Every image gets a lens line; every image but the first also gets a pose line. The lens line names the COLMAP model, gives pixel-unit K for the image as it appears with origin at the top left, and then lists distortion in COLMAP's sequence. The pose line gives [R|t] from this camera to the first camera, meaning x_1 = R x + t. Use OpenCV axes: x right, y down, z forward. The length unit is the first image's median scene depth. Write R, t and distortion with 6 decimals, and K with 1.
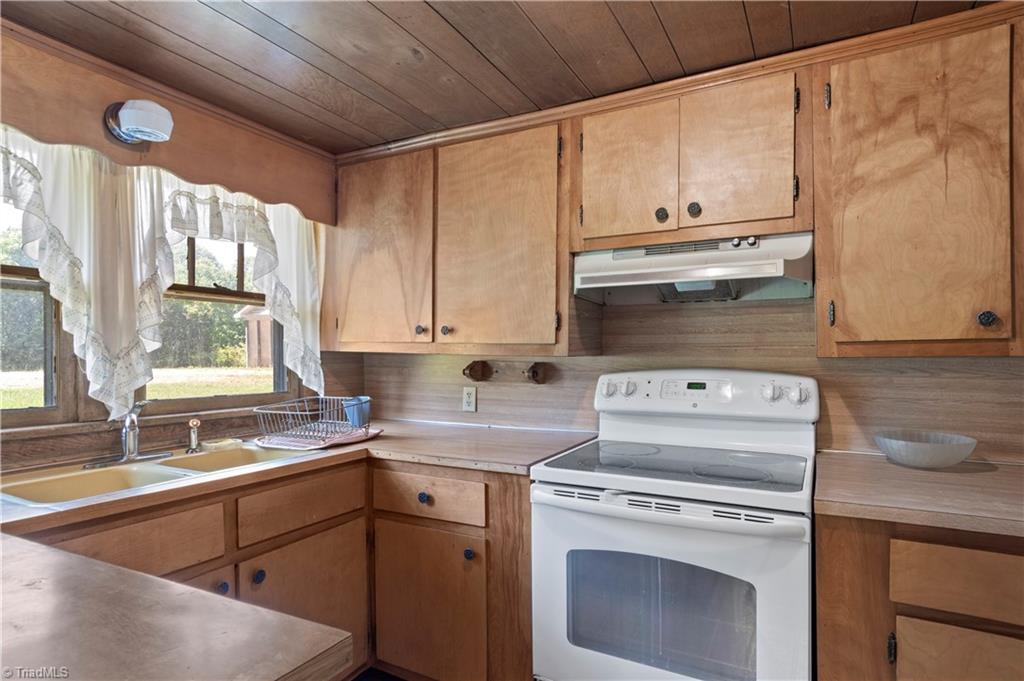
lens RADIAL K [[560.7, 0, 517.9], [0, 560.7, 361.0], [0, 0, 1]] dist [0.002067, 0.002574]
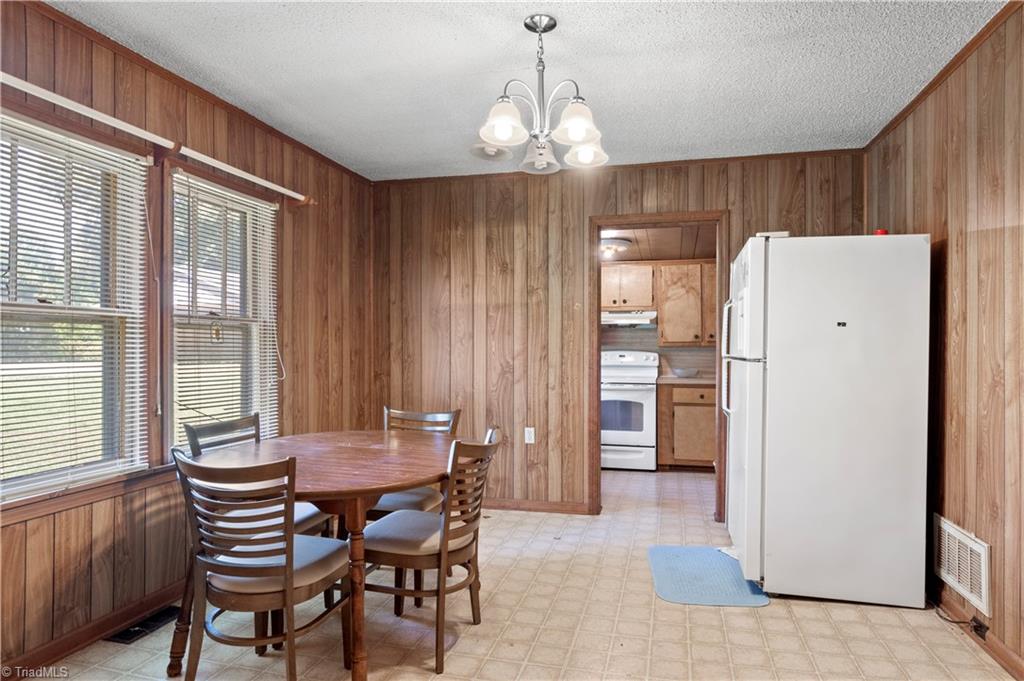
lens RADIAL K [[596.7, 0, 515.2], [0, 596.7, 348.8], [0, 0, 1]] dist [-0.002938, 0.001859]
pose [[0.969410, 0.007928, 0.245318, -1.035924], [-0.004169, 0.999866, -0.015840, 0.059637], [-0.245410, 0.014333, 0.969313, -1.988656]]
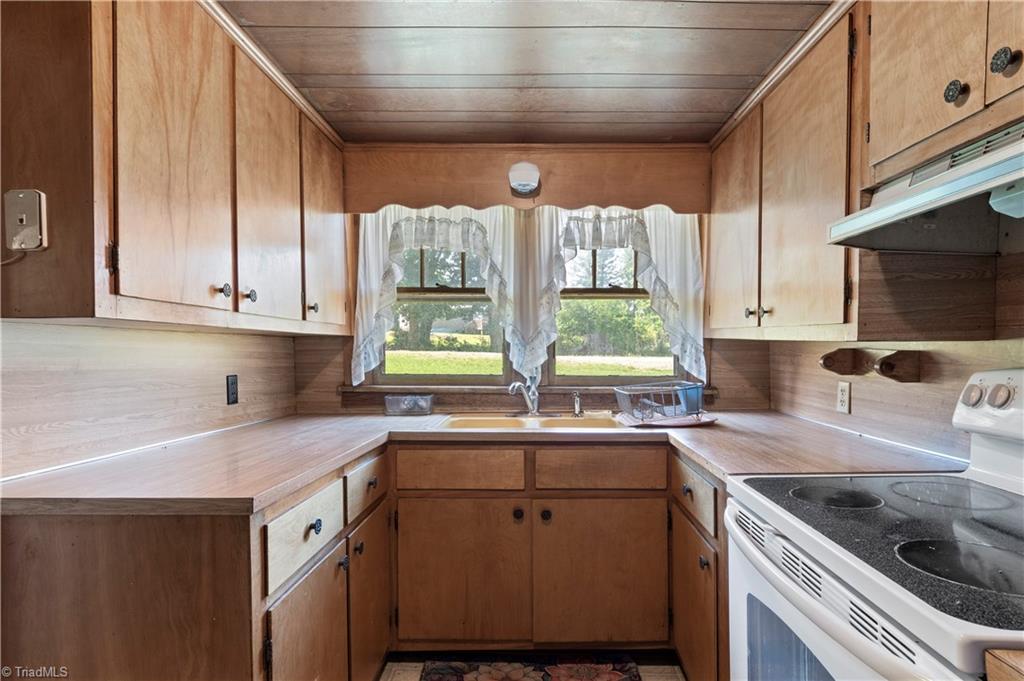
lens RADIAL K [[560.7, 0, 528.0], [0, 560.7, 359.0], [0, 0, 1]] dist [0.002067, 0.002574]
pose [[0.449431, 0.021664, -0.893052, 0.532336], [-0.011617, 0.999763, 0.018406, 0.006539], [0.893239, 0.002102, 0.449577, 0.319647]]
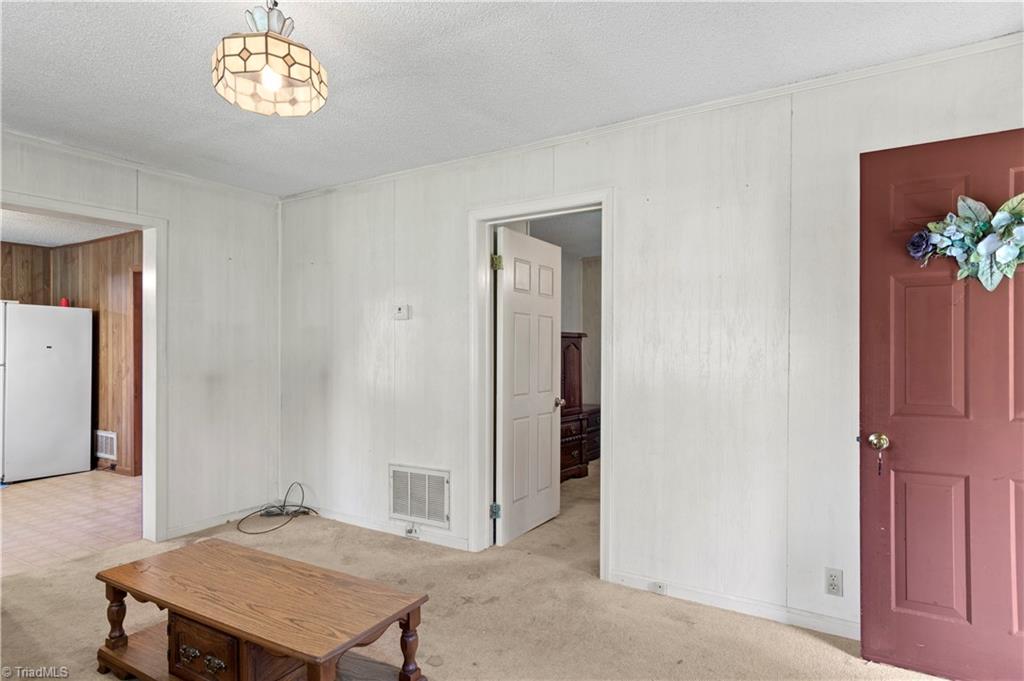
lens RADIAL K [[560.7, 0, 523.0], [0, 560.7, 351.3], [0, 0, 1]] dist [0.002067, 0.002574]
pose [[0.036374, 0.004929, 0.999326, -2.713170], [0.016992, 0.999840, -0.005550, 0.050994], [-0.999194, 0.017182, 0.036284, -3.320384]]
